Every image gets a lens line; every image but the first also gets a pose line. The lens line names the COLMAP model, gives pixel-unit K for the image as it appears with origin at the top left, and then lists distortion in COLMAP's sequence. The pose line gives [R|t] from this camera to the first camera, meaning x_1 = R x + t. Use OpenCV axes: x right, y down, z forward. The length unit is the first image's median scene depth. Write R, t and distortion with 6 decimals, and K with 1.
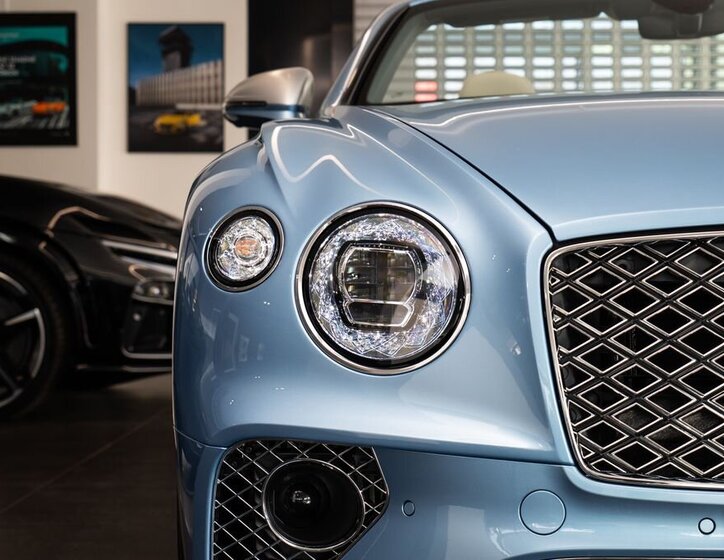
lens RADIAL K [[1687.7, 0, 358.0], [0, 1687.7, 280.1], [0, 0, 1]] dist [0.026328, 0.000000]
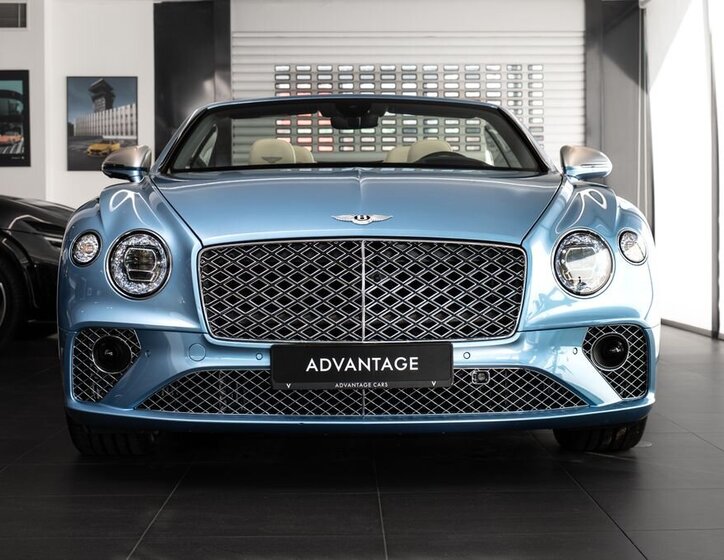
lens RADIAL K [[1687.7, 0, 367.4], [0, 1687.7, 279.6], [0, 0, 1]] dist [0.026328, 0.000000]
pose [[0.999732, -0.003884, 0.022805, 0.273962], [0.003673, 0.999950, 0.009312, 0.004181], [-0.022840, -0.009225, 0.999697, -1.375205]]
